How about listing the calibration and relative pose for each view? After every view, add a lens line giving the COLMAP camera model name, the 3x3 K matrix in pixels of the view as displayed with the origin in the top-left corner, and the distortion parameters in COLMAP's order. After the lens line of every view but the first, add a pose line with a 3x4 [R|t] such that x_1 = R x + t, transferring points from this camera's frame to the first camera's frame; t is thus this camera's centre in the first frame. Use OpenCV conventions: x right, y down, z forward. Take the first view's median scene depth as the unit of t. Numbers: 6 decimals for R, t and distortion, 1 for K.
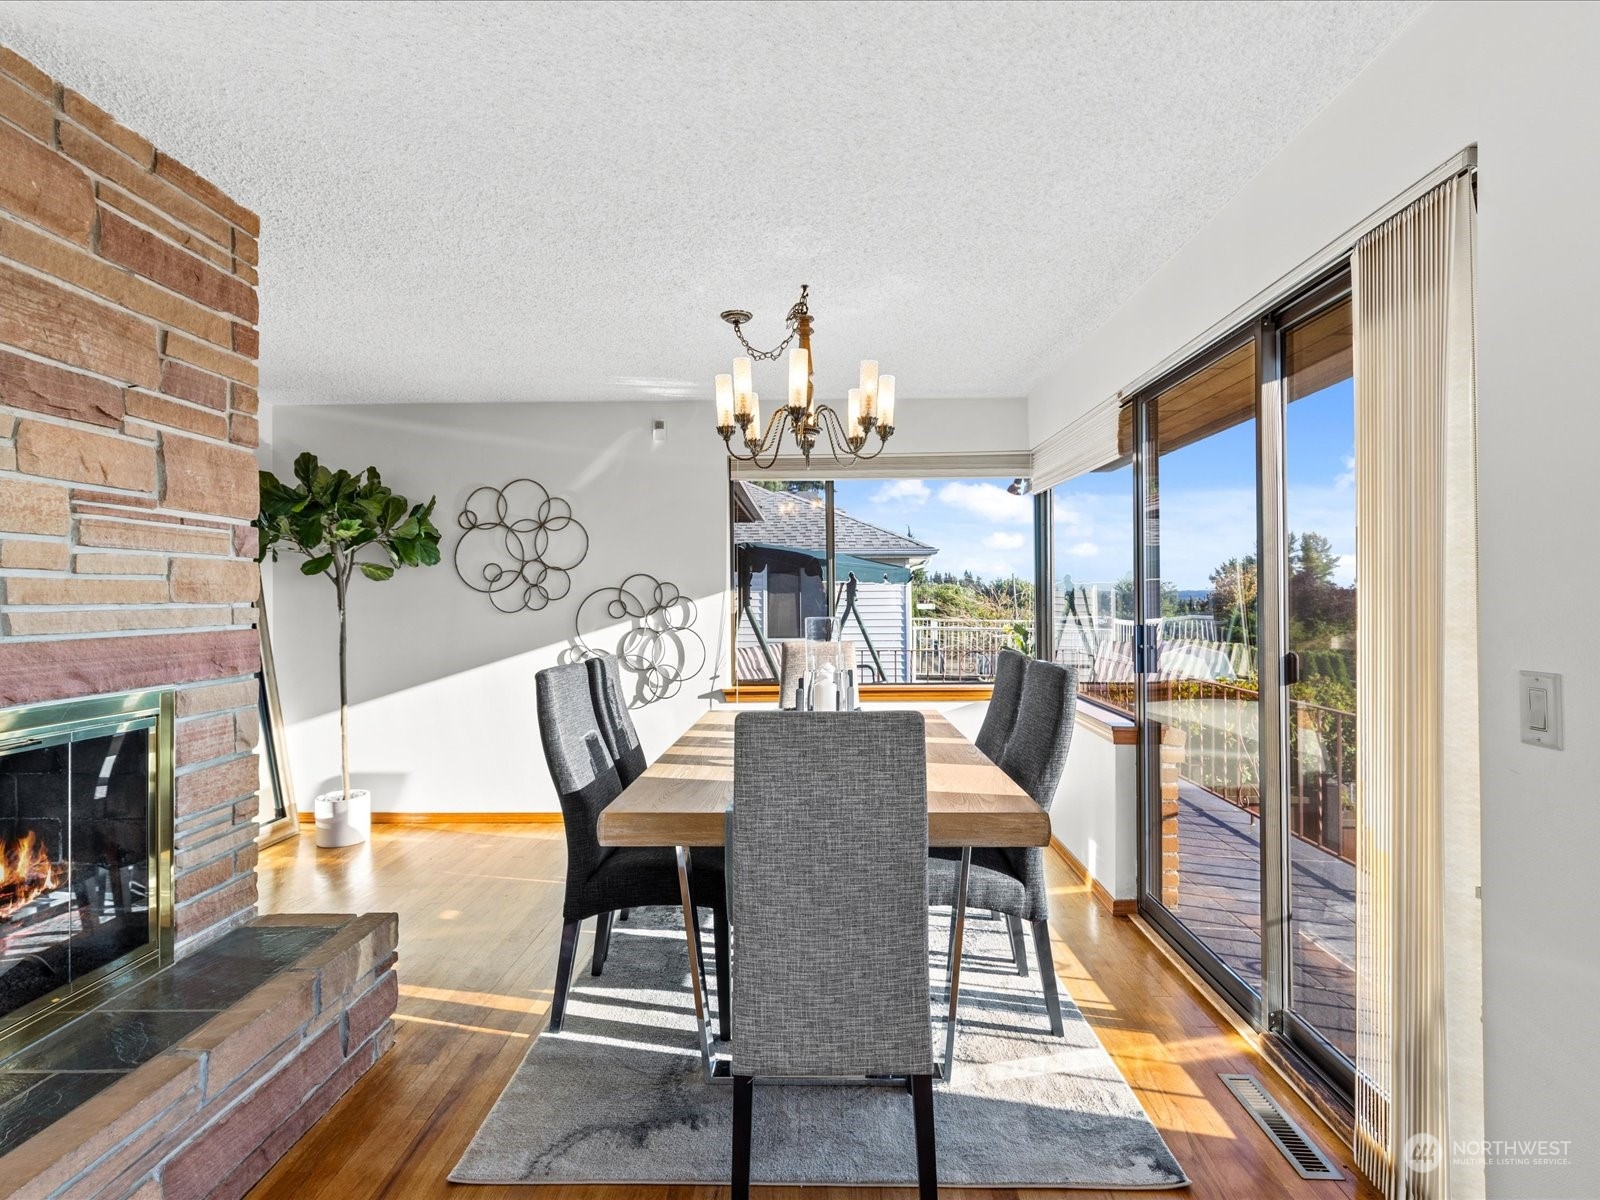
lens RADIAL K [[805.7, 0, 794.9], [0, 805.7, 587.9], [0, 0, 1]] dist [-0.001606, 0.000023]
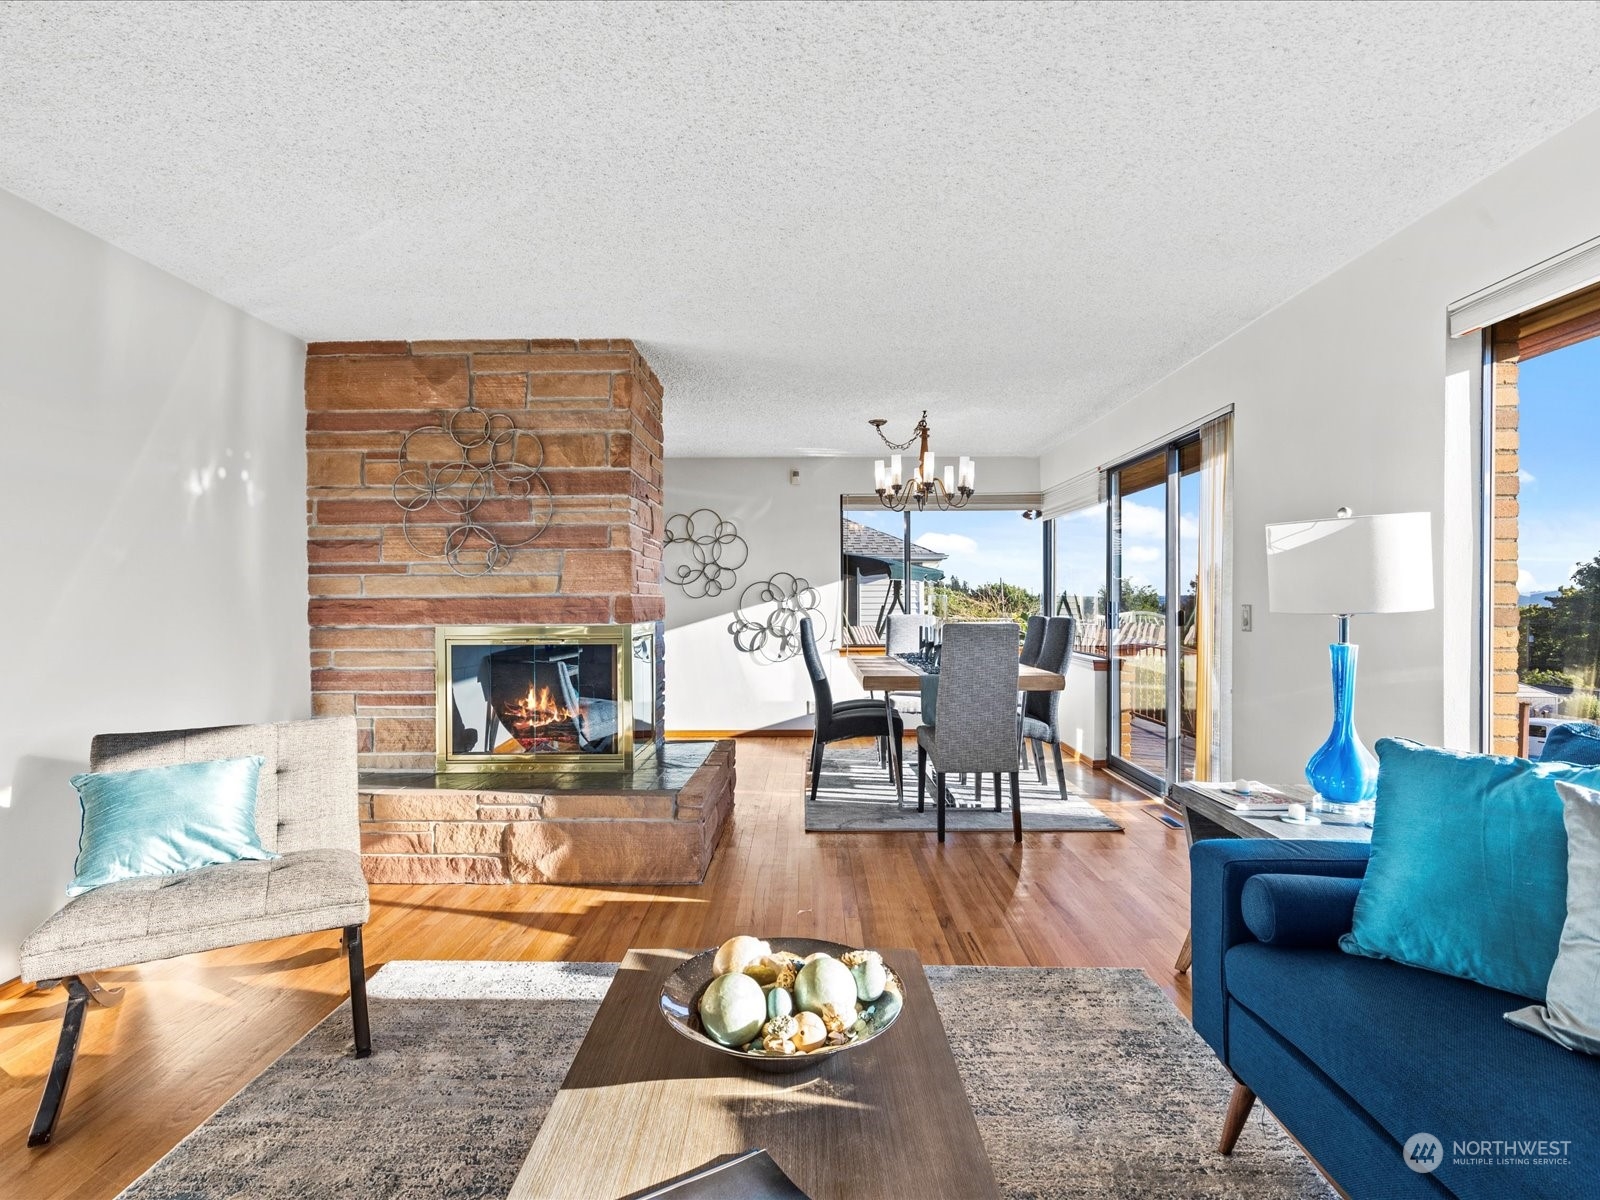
lens RADIAL K [[797.2, 0, 800.0], [0, 797.2, 600.0], [0, 0, 1]] dist [0.005170, -0.000503]
pose [[0.999783, 0.002497, 0.020681, -0.217252], [-0.002704, 0.999946, 0.010032, 0.021523], [-0.020655, -0.010085, 0.999736, -0.561164]]
